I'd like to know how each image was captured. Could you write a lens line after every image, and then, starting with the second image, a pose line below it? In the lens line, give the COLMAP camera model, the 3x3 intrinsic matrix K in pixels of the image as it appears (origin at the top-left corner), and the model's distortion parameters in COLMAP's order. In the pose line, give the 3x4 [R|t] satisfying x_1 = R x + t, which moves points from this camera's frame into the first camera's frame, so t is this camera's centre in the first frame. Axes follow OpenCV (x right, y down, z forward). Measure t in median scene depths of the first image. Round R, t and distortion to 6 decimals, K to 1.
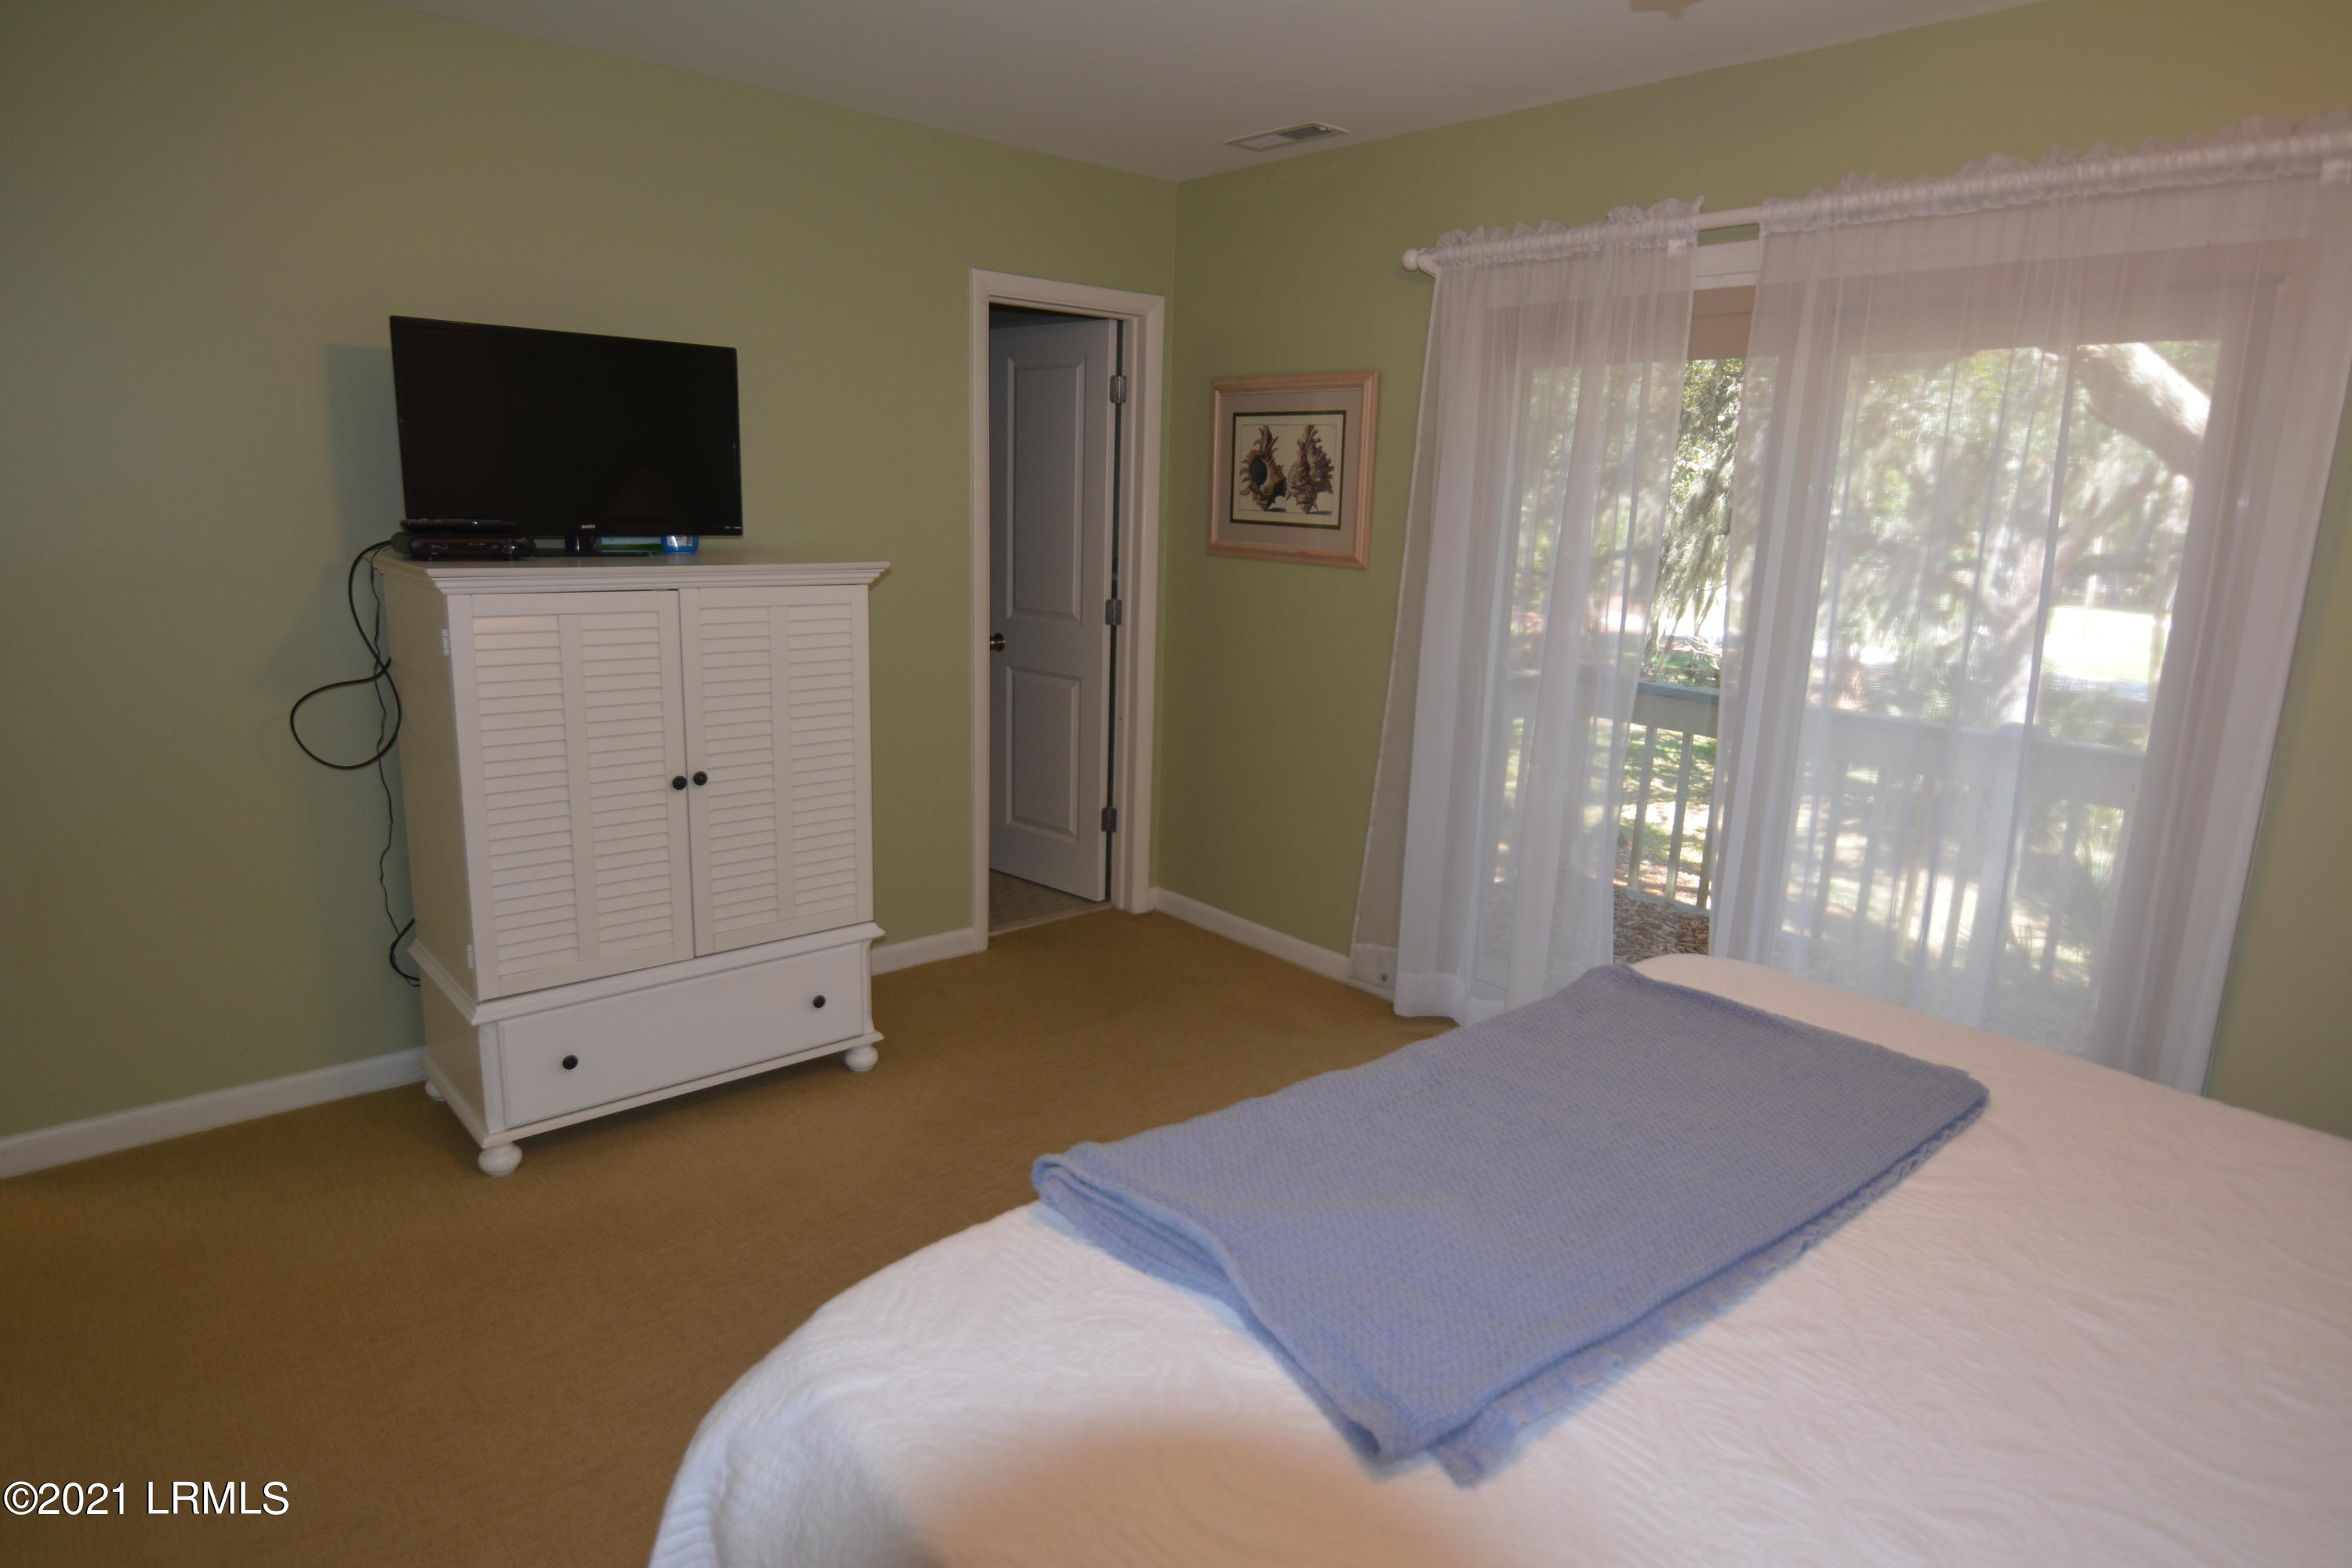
lens RADIAL K [[1351.1, 0, 1176.0], [0, 1351.1, 784.0], [0, 0, 1]] dist [-0.001024, -0.000724]
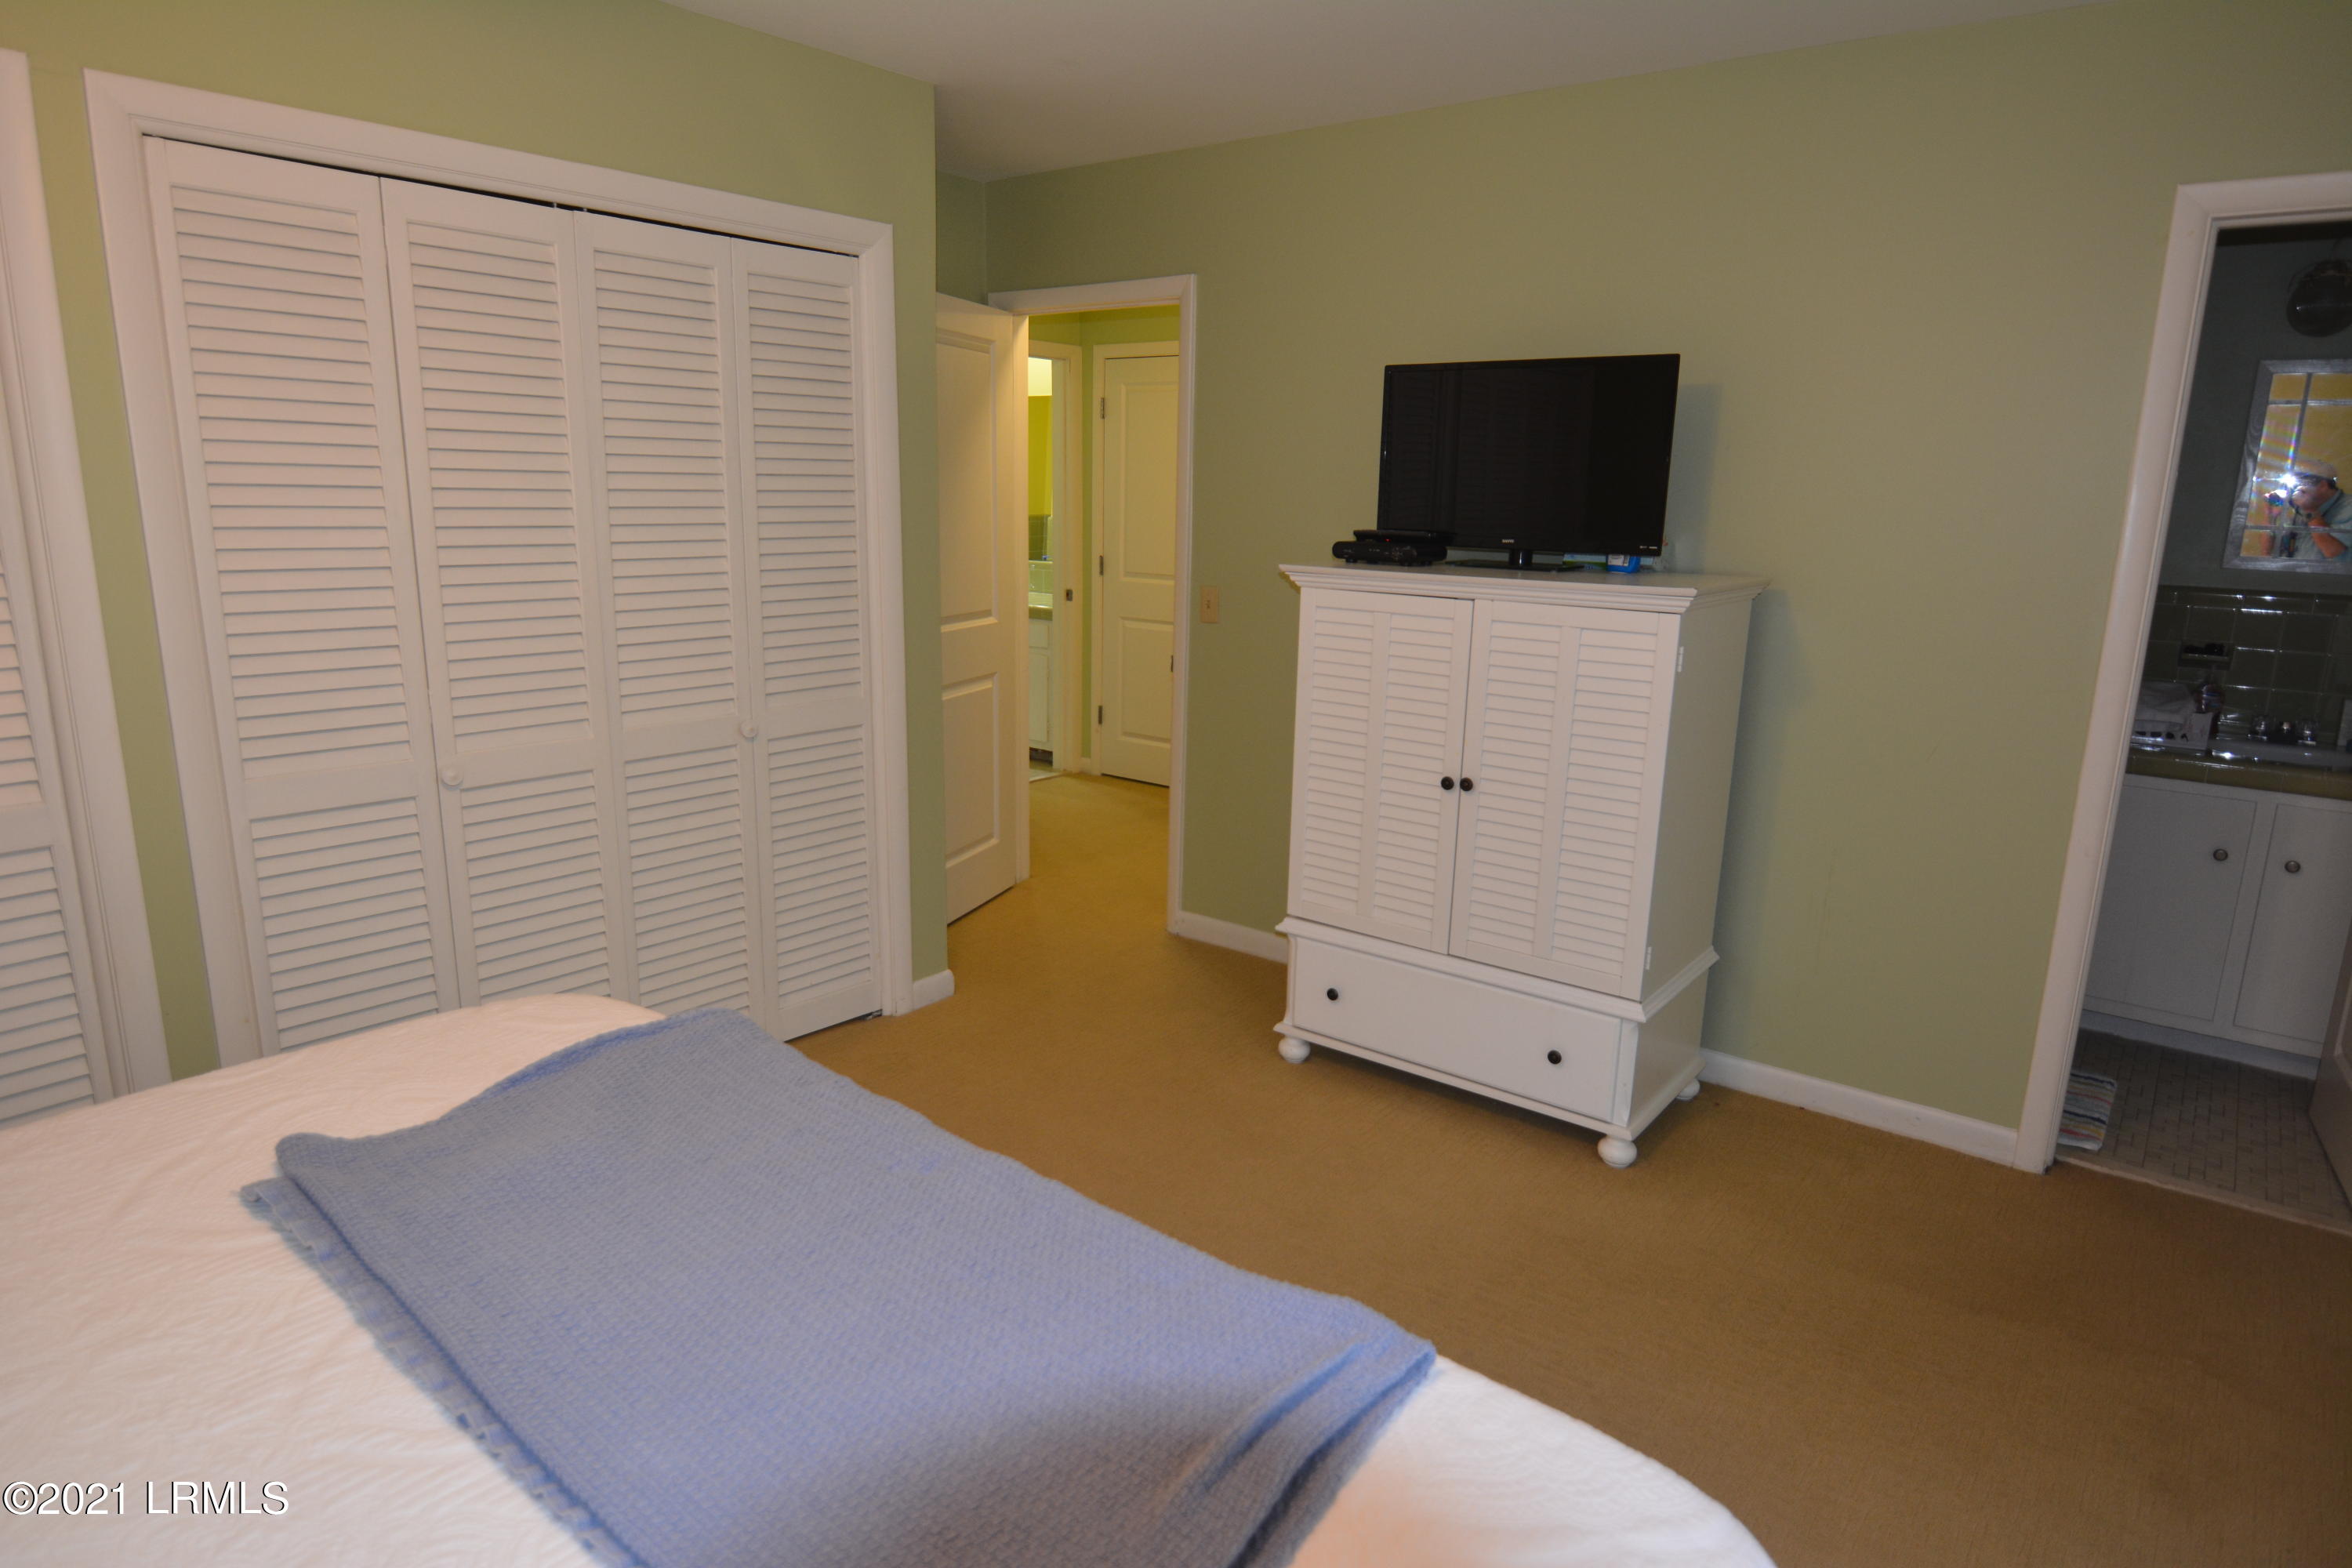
lens RADIAL K [[1351.1, 0, 1176.0], [0, 1351.1, 784.0], [0, 0, 1]] dist [-0.001024, -0.000724]
pose [[0.182751, 0.185990, -0.965406, 0.591591], [-0.222697, 0.964252, 0.143611, -0.101643], [0.957605, 0.188748, 0.217638, 0.560448]]
